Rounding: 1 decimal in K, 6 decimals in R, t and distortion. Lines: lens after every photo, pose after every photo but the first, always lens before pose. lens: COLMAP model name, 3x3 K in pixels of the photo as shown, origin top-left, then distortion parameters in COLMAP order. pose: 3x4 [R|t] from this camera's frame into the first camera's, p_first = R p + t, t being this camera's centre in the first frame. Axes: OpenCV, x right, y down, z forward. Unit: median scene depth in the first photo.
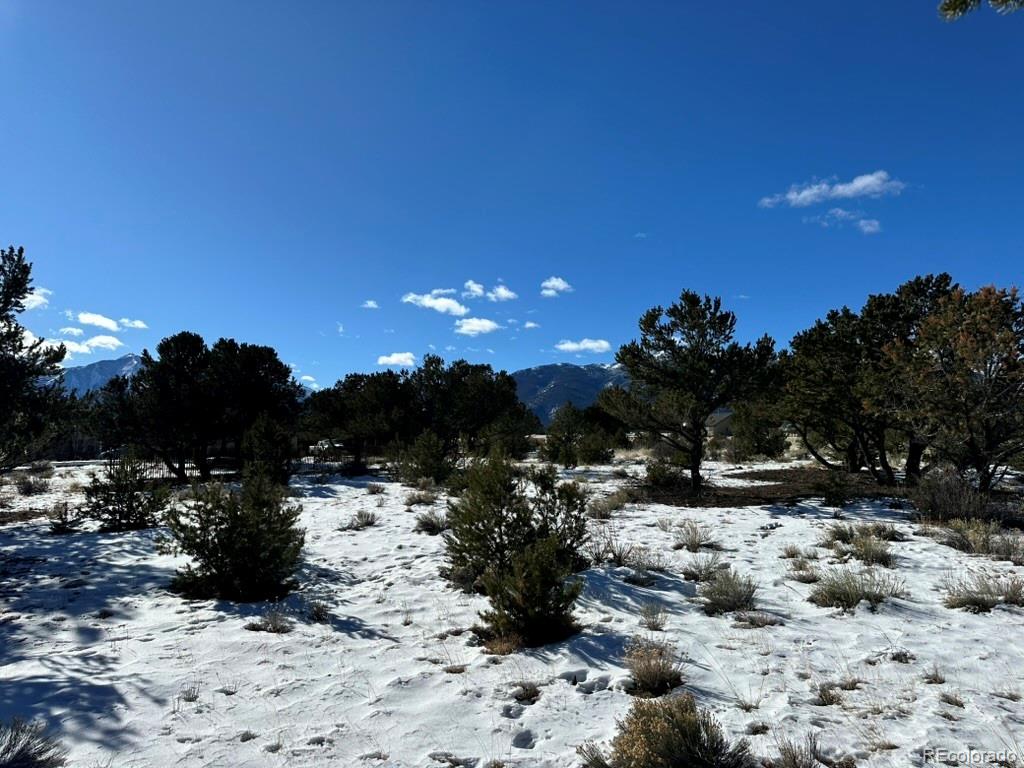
lens RADIAL K [[723.8, 0, 487.8], [0, 723.8, 408.9], [0, 0, 1]] dist [0.058062, -0.014879]
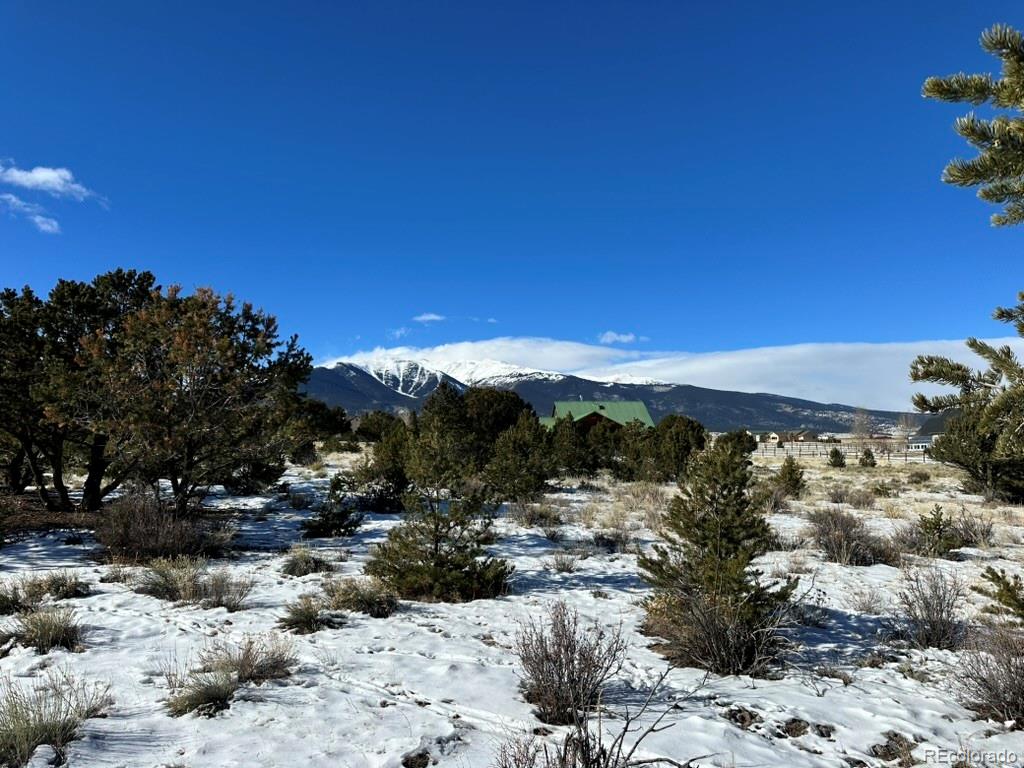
lens RADIAL K [[723.8, 0, 516.2], [0, 723.8, 376.4], [0, 0, 1]] dist [0.058062, -0.014879]
pose [[0.487218, 0.093103, 0.868304, 0.085038], [-0.042781, 0.995651, -0.082752, 0.000857], [-0.872232, 0.003171, 0.489082, 0.212291]]
